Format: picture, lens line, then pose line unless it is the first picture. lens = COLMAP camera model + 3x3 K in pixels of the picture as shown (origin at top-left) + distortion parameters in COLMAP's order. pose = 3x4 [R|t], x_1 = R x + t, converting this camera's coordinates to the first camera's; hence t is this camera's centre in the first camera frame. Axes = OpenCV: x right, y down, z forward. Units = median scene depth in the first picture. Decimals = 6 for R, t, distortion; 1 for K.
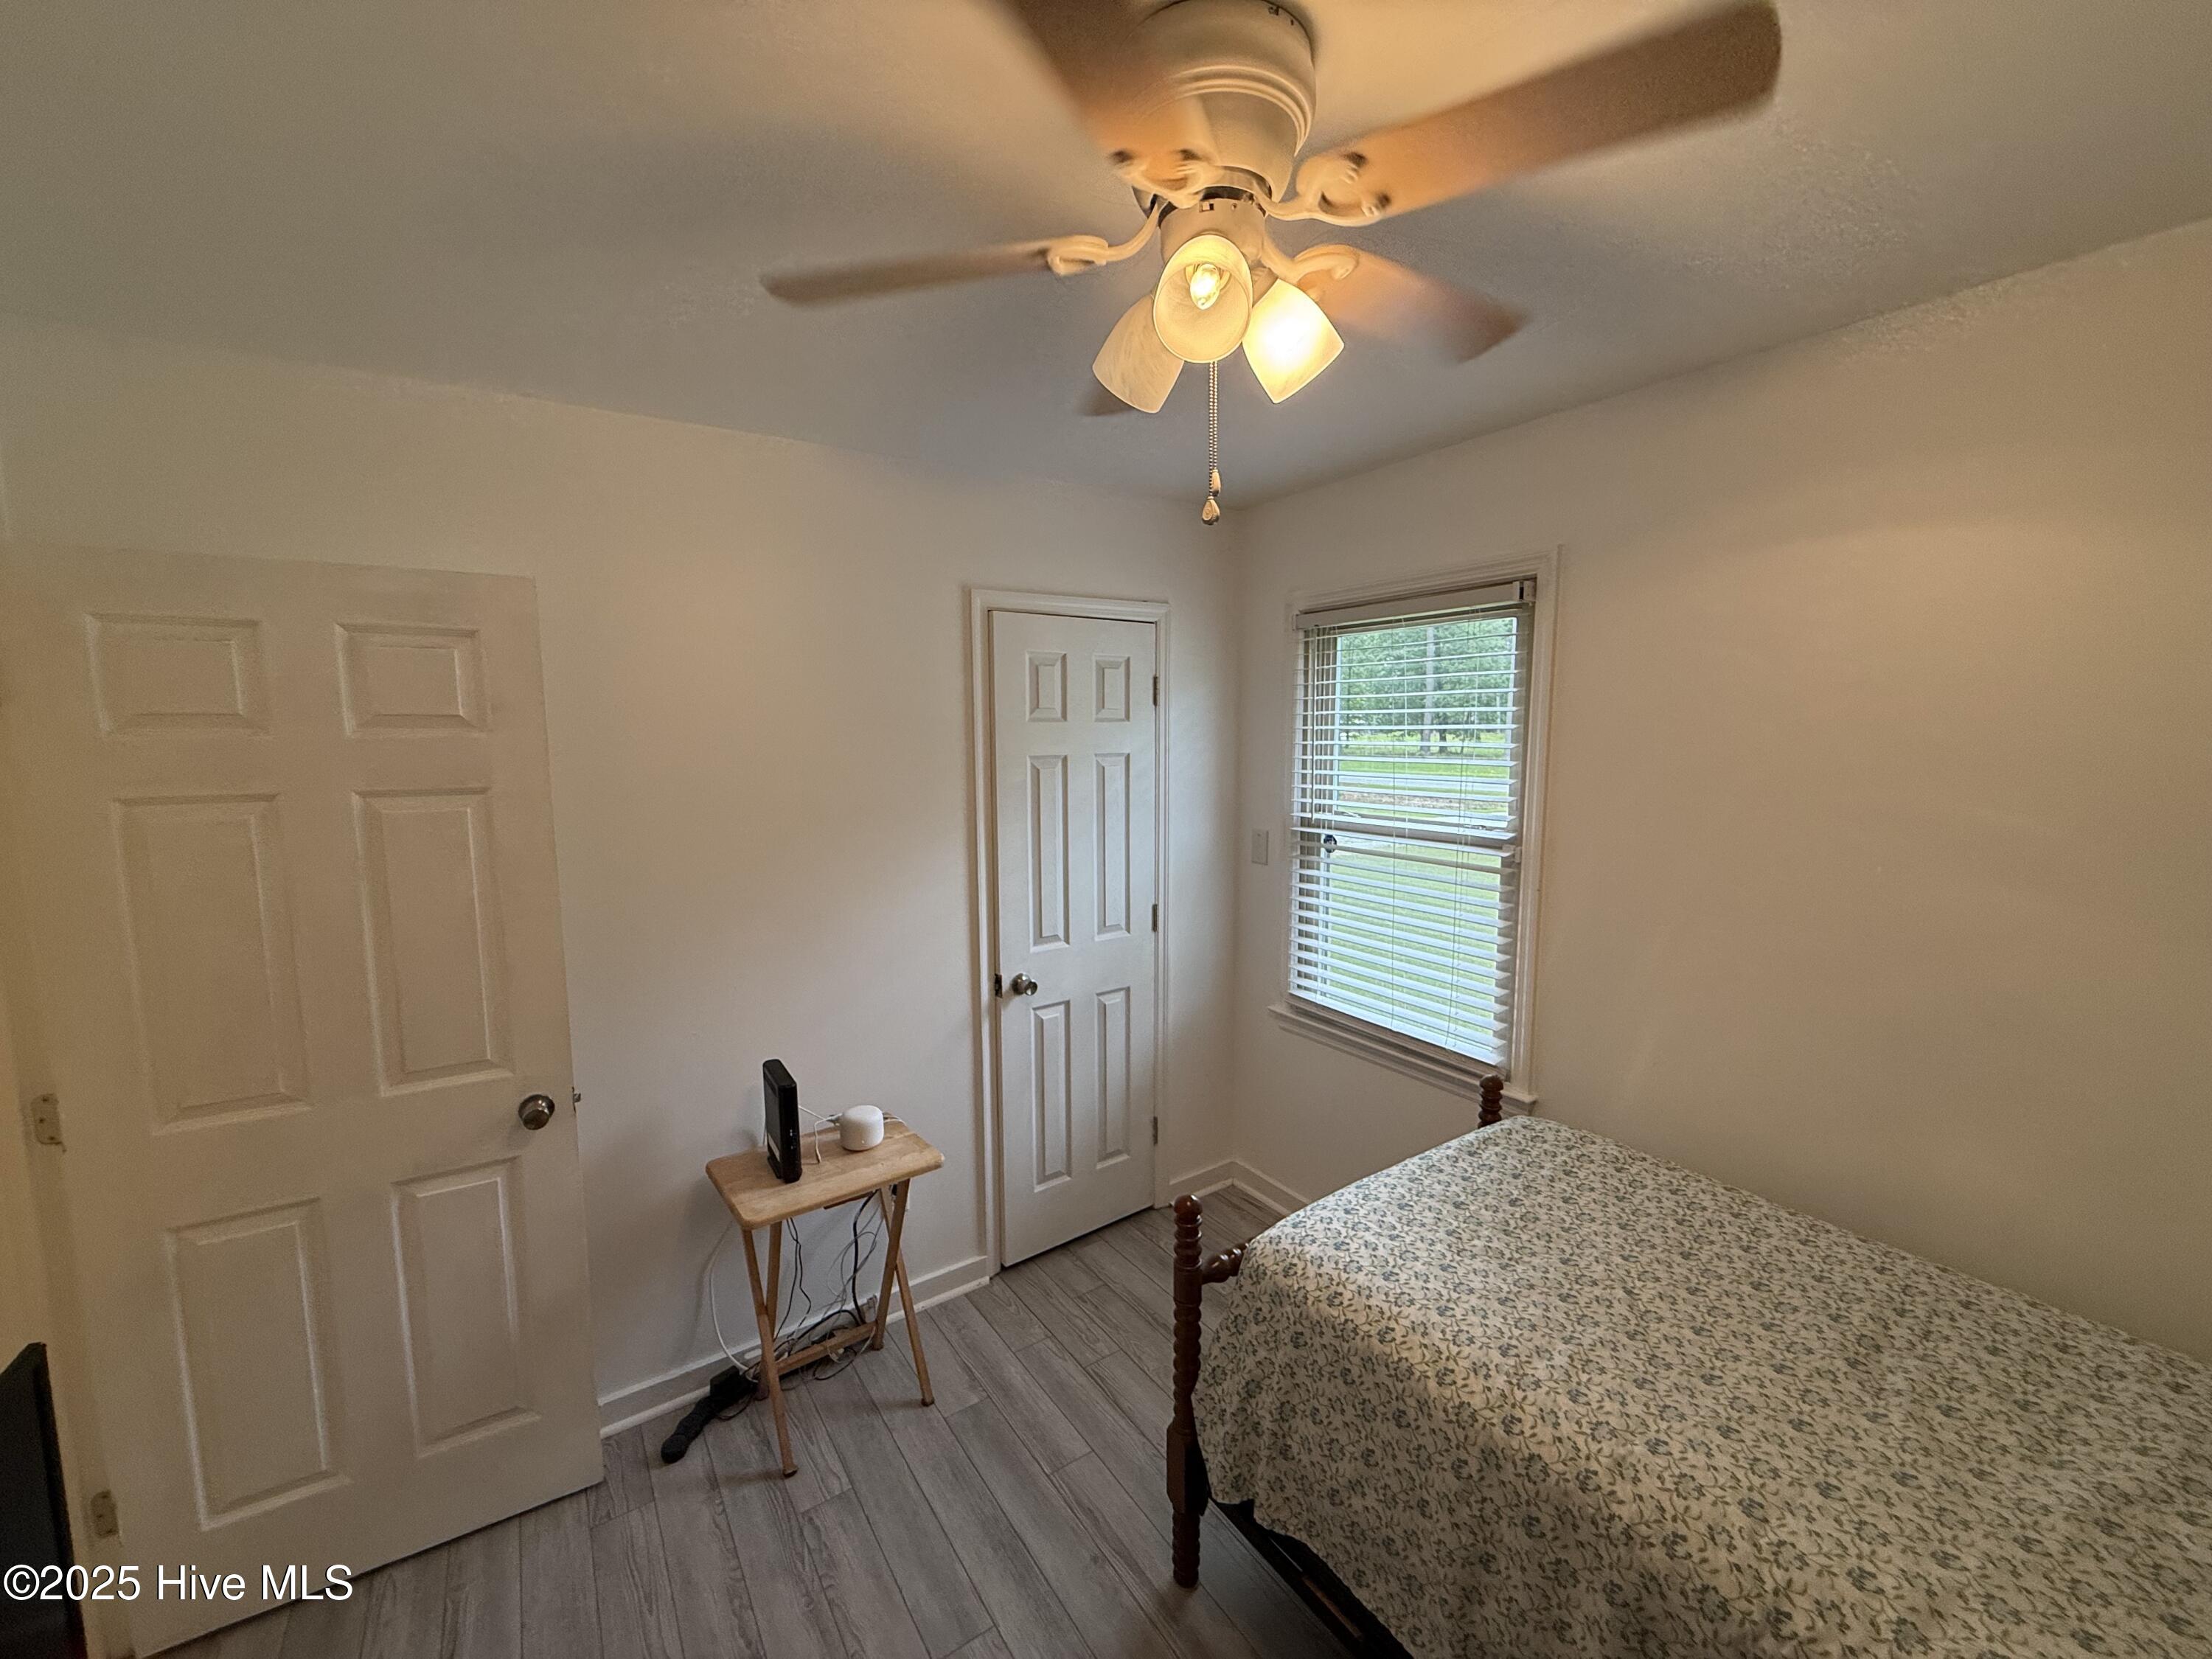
lens RADIAL K [[875.6, 0, 1104.8], [0, 875.6, 842.7], [0, 0, 1]] dist [-0.000322, -0.000144]
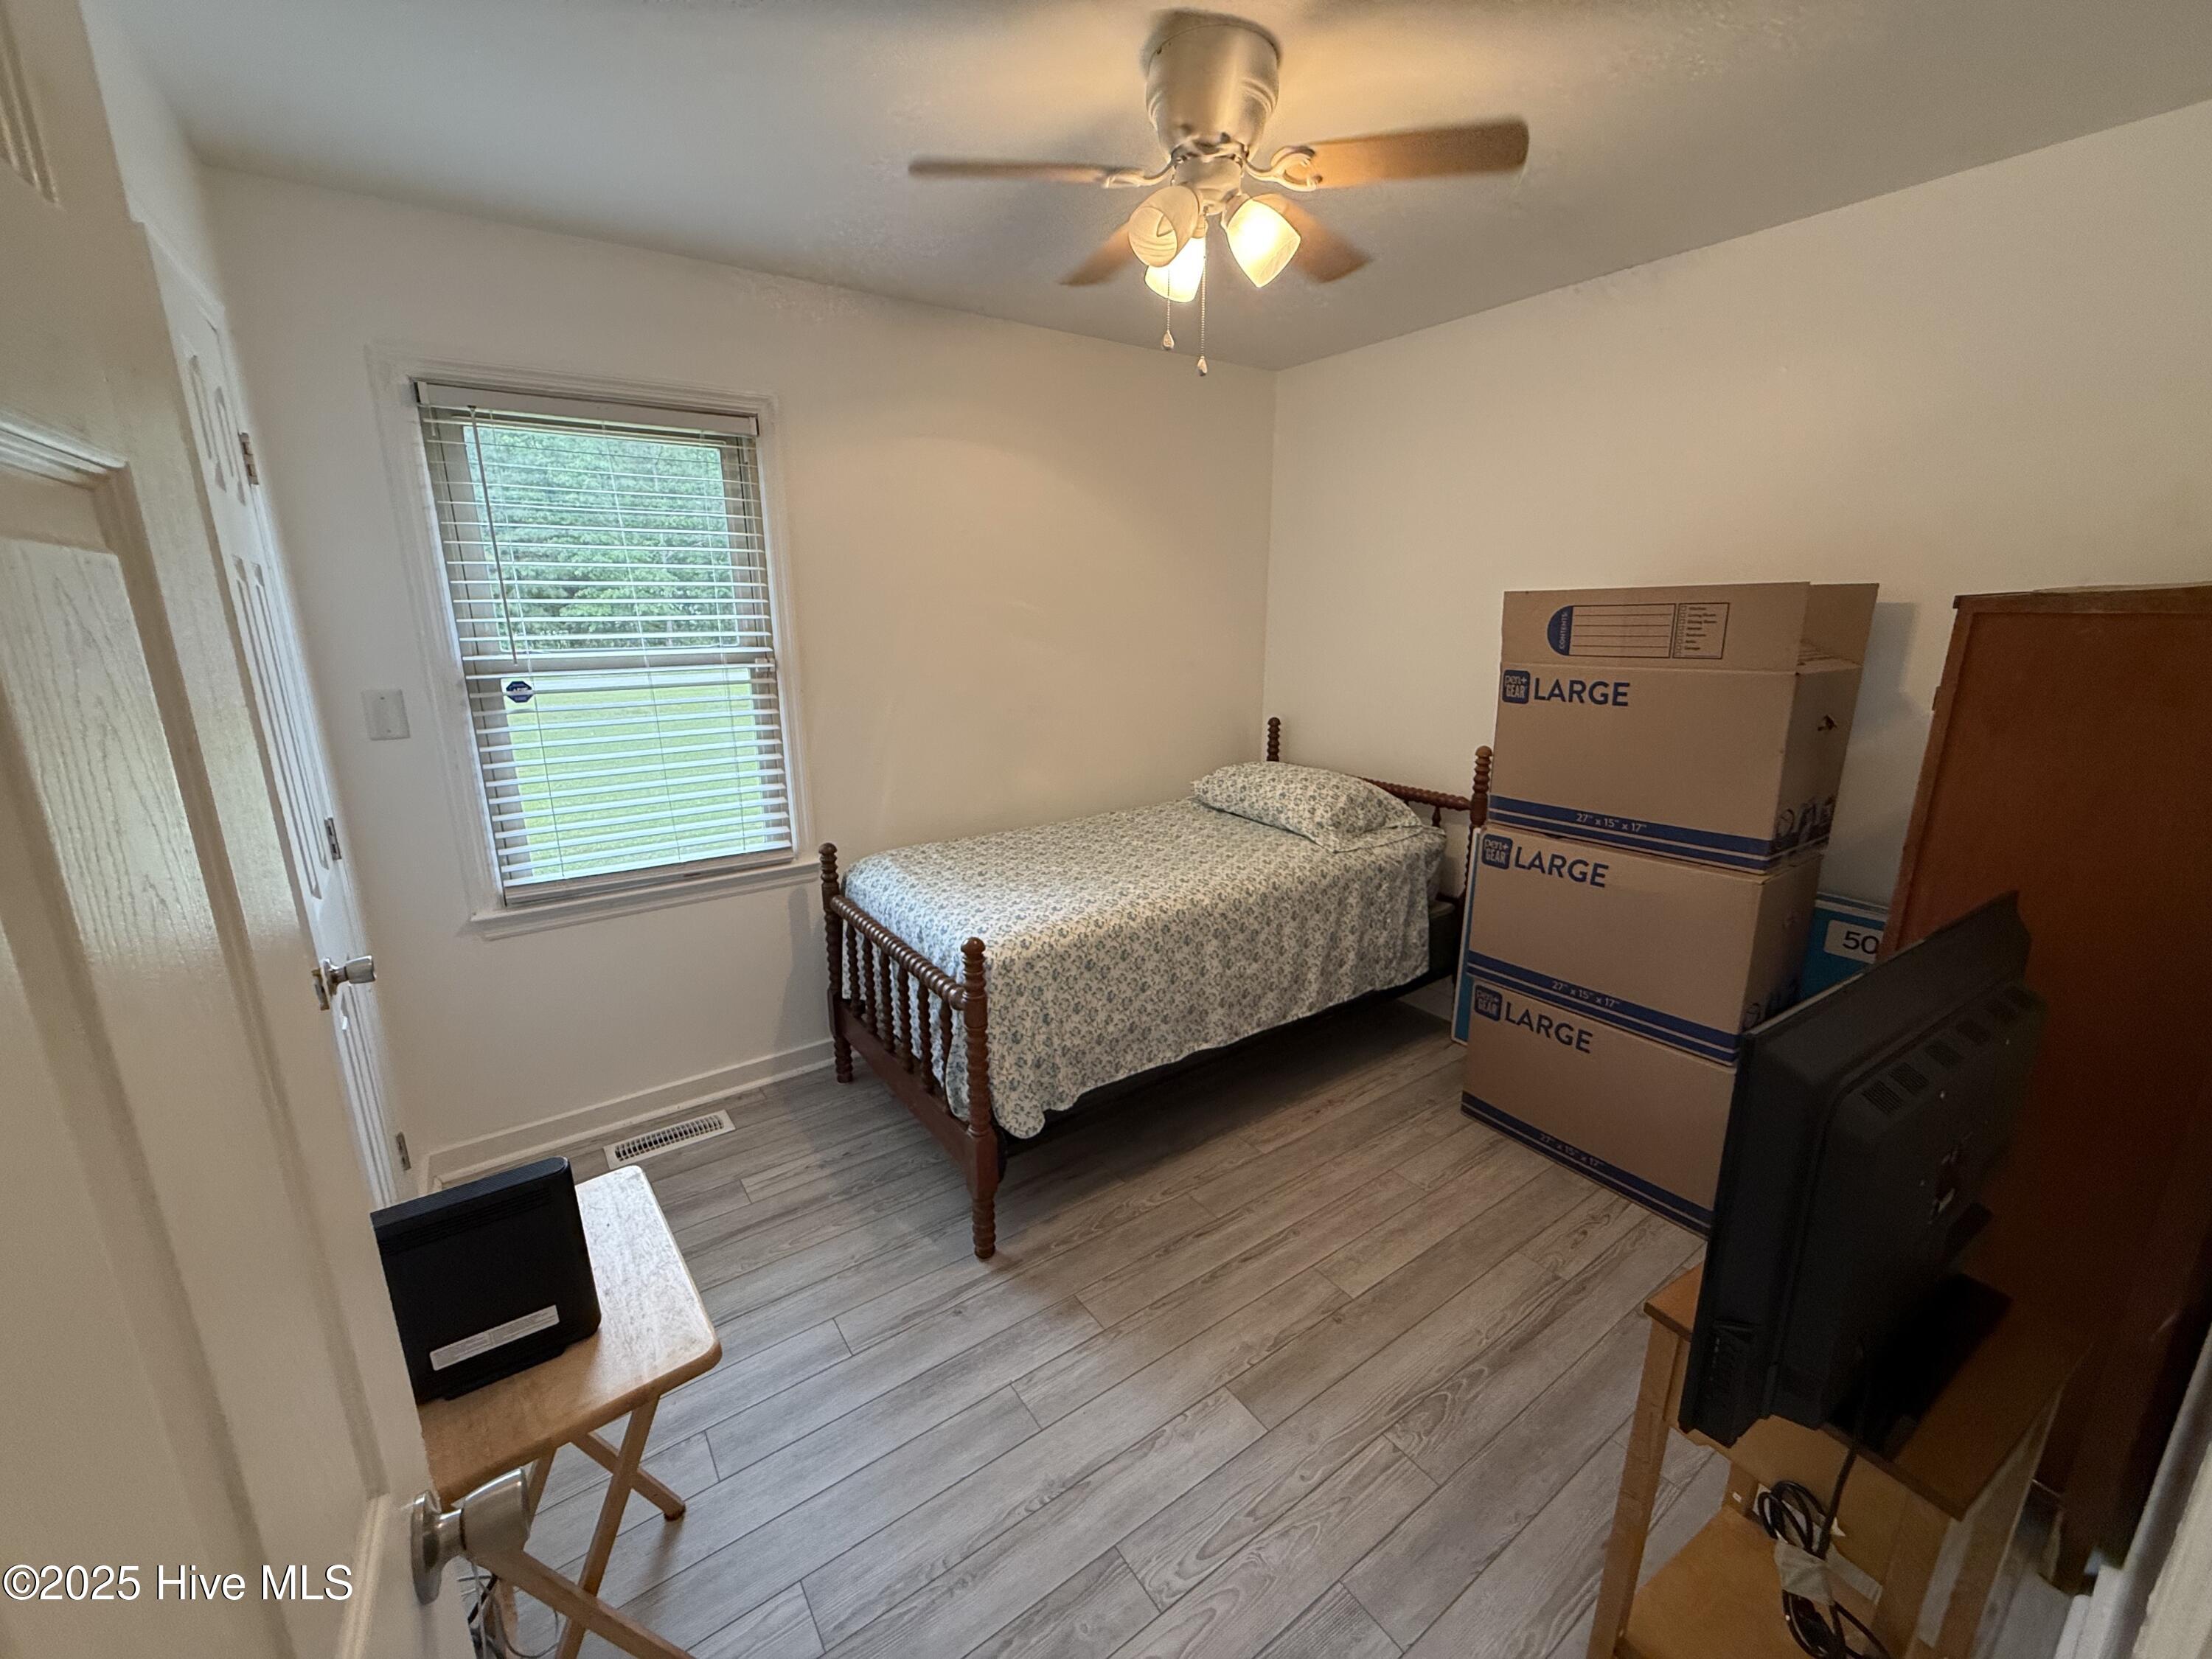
lens RADIAL K [[875.6, 0, 1106.8], [0, 875.6, 819.5], [0, 0, 1]] dist [-0.000322, -0.000144]
pose [[-0.019831, -0.233794, 0.972084, -0.679591], [0.132793, 0.963045, 0.234330, -0.001541], [-0.990945, 0.133732, 0.011948, 0.527551]]
